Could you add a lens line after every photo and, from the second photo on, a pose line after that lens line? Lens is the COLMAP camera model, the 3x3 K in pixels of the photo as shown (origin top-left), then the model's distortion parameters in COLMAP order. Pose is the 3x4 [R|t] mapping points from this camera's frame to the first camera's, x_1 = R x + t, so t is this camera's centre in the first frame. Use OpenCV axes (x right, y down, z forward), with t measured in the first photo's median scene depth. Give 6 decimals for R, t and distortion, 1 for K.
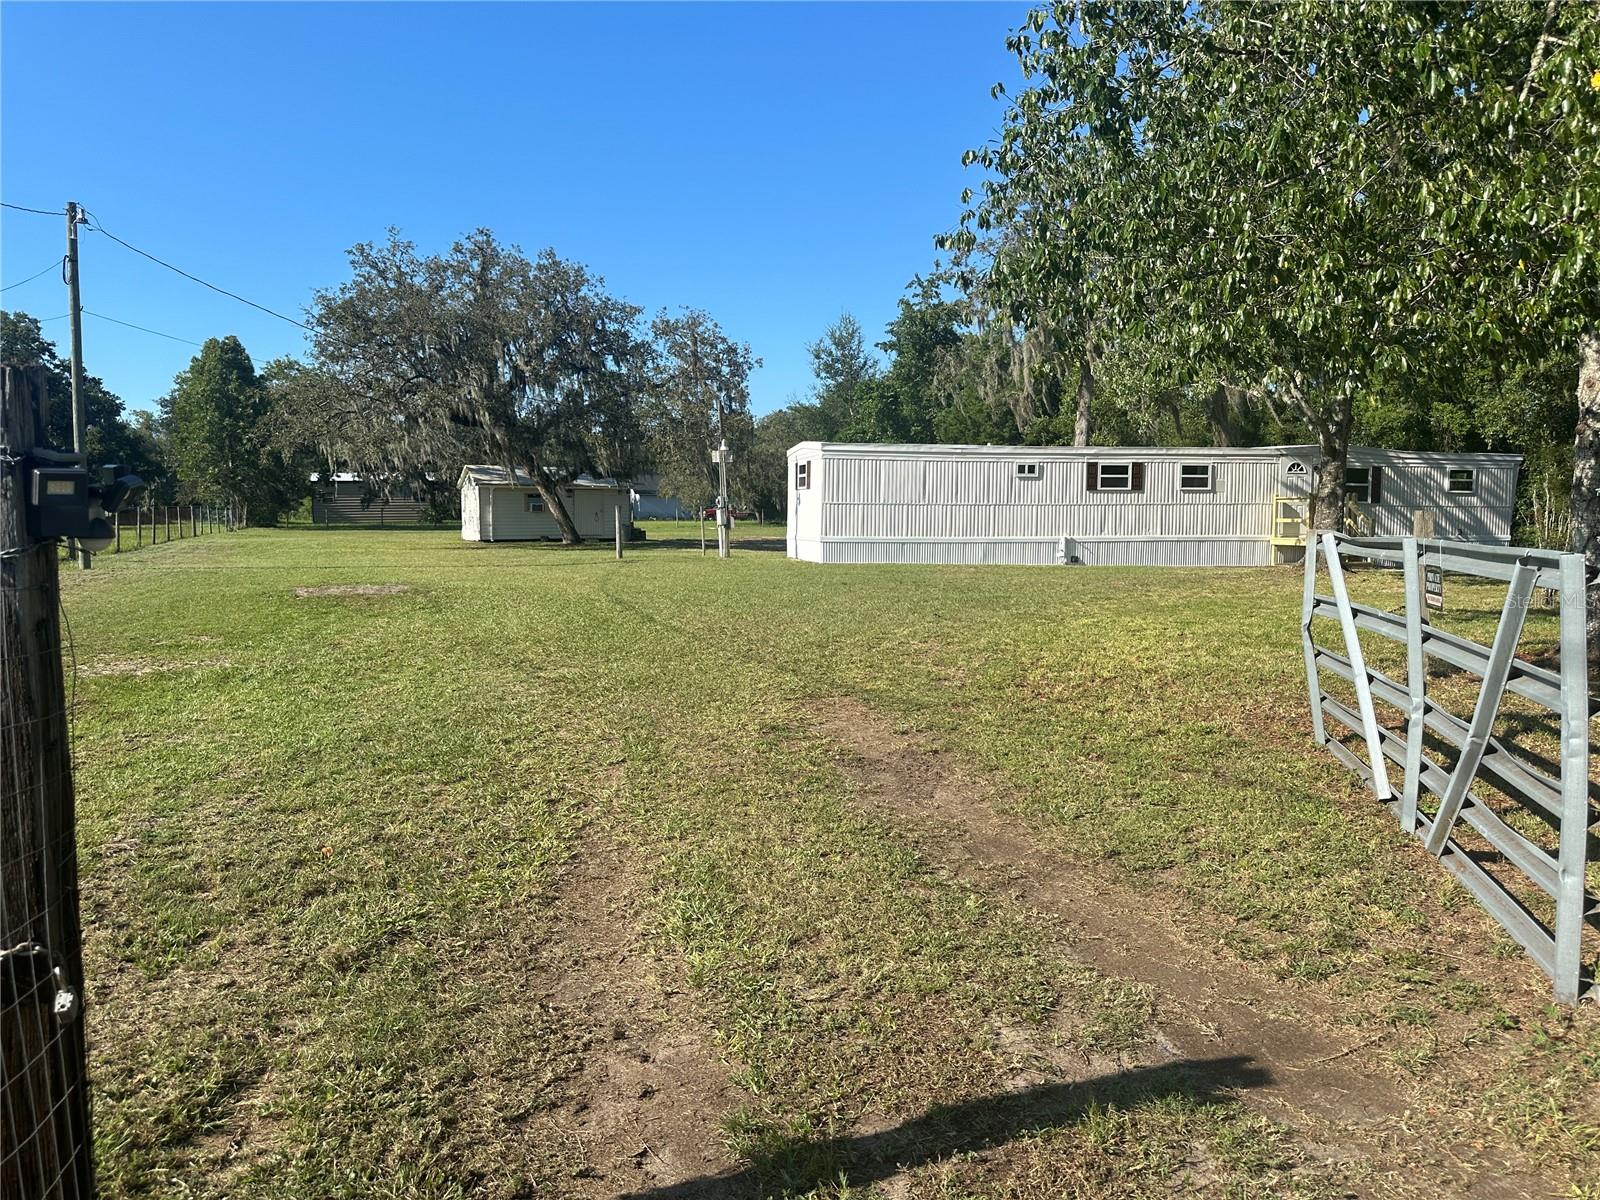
lens RADIAL K [[1136.5, 0, 799.5], [0, 1136.5, 615.0], [0, 0, 1]] dist [0.223794, -0.482200]
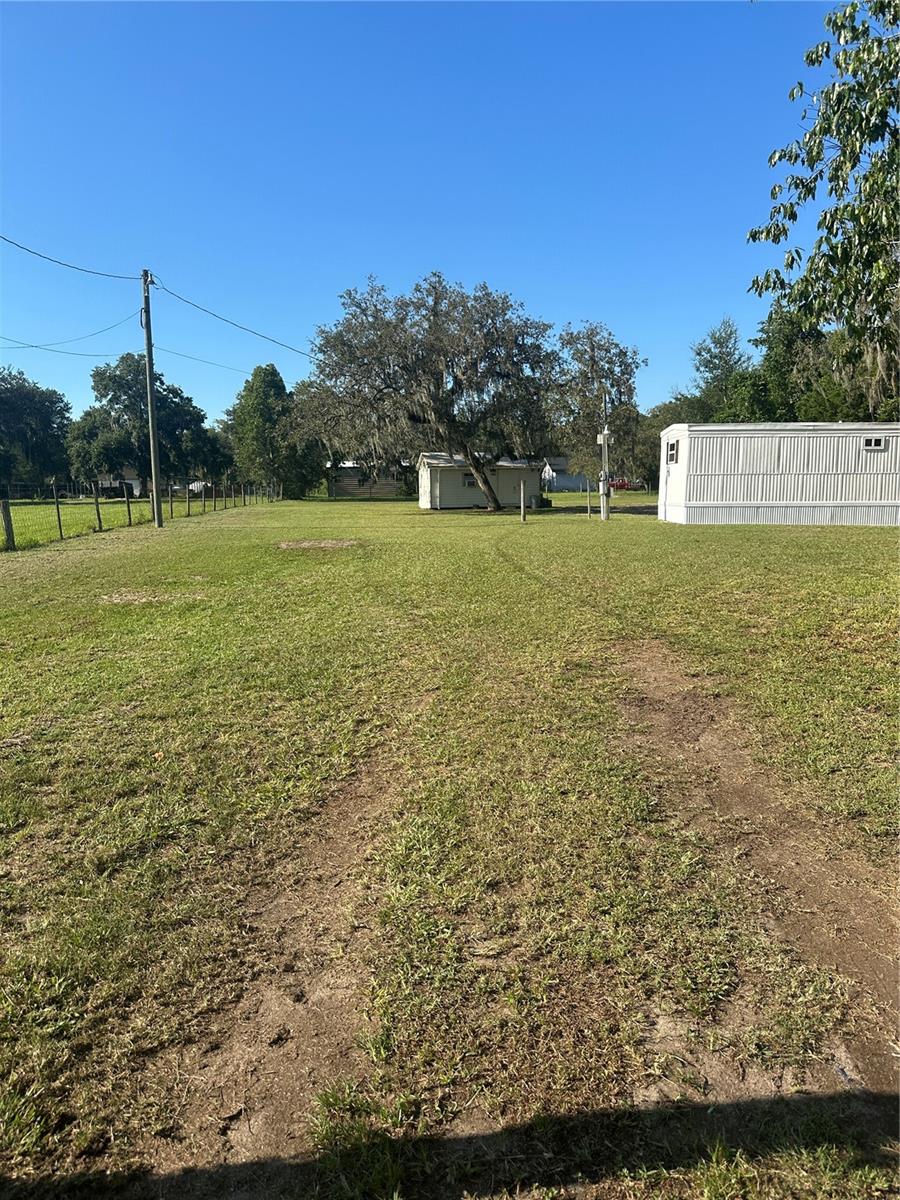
lens RADIAL K [[849.9, 0, 449.7], [0, 849.9, 628.8], [0, 0, 1]] dist [0.119284, -0.180254]
pose [[0.964698, 0.034017, -0.261152, 0.018684], [-0.014257, 0.996914, 0.077189, -0.000985], [0.262972, -0.070741, 0.962207, 0.031107]]
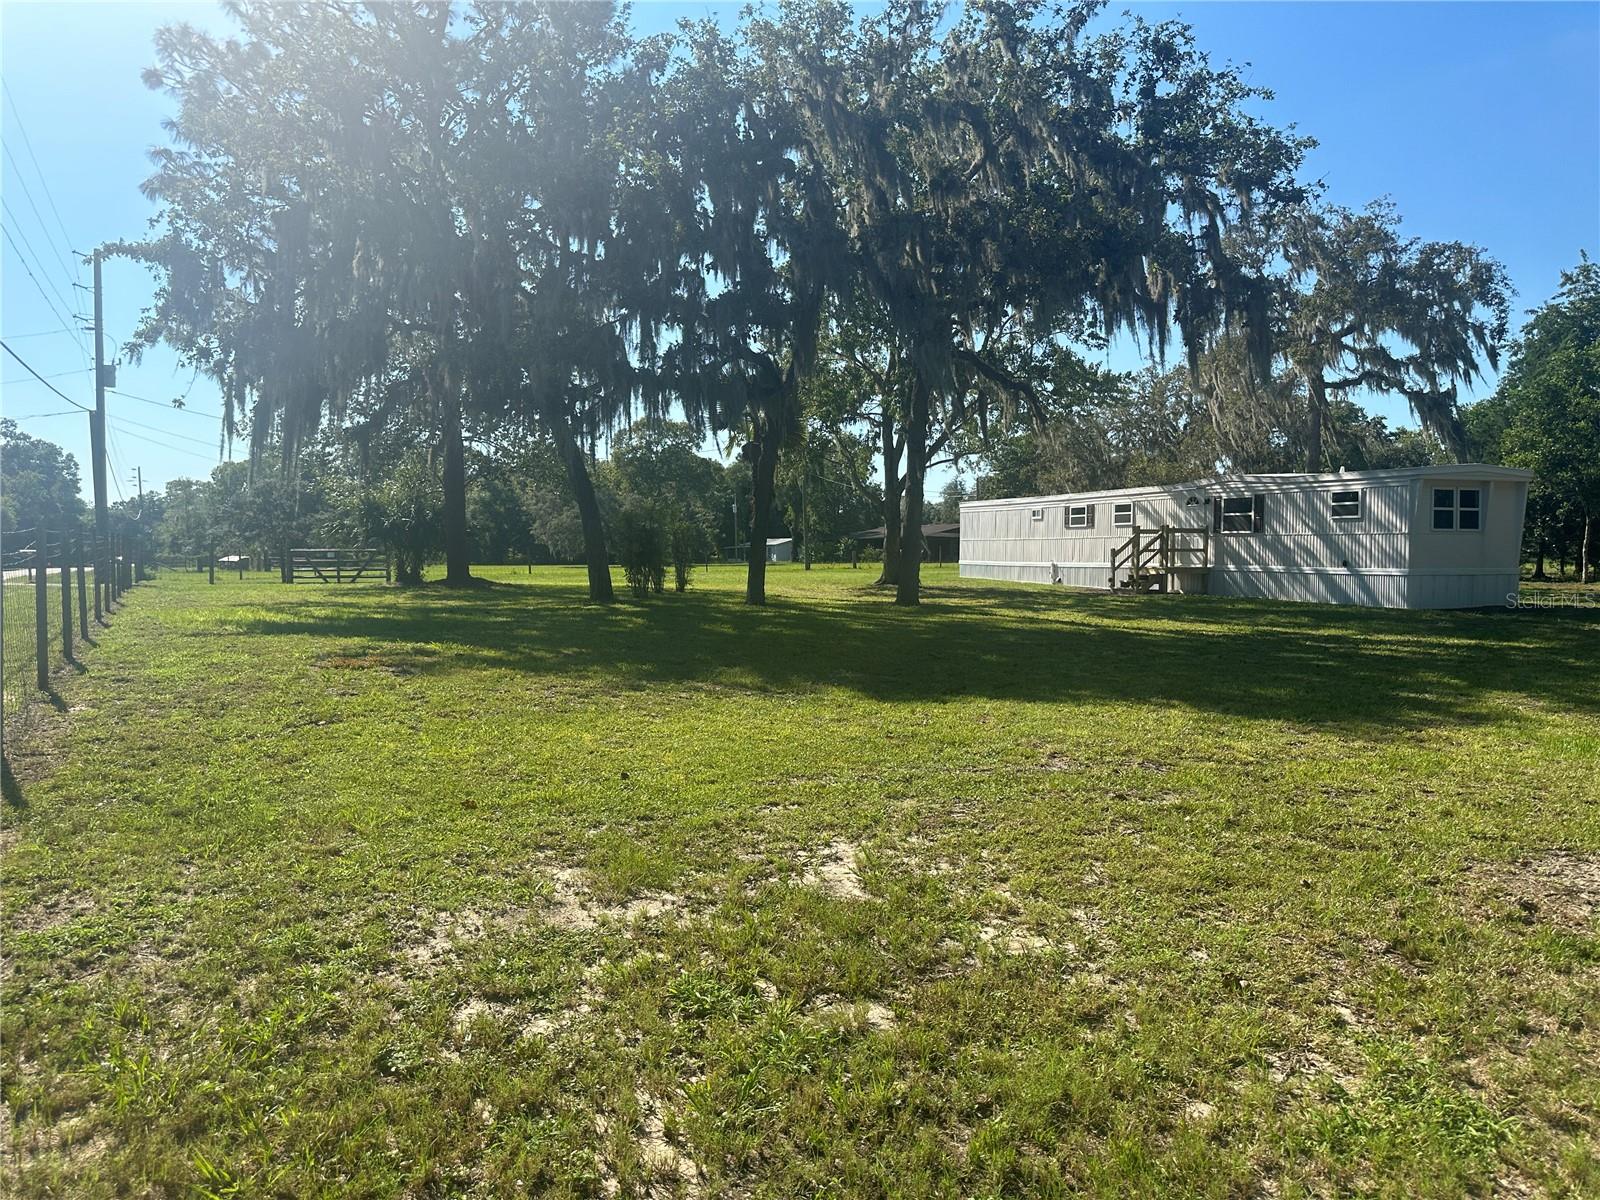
lens RADIAL K [[1115.8, 0, 802.0], [0, 1115.8, 600.1], [0, 0, 1]] dist [0.114799, -0.168909]
pose [[0.150284, 0.038167, -0.987906, 1.369632], [-0.086393, 0.995939, 0.025335, -0.031513], [0.984861, 0.081540, 0.152971, 0.490842]]
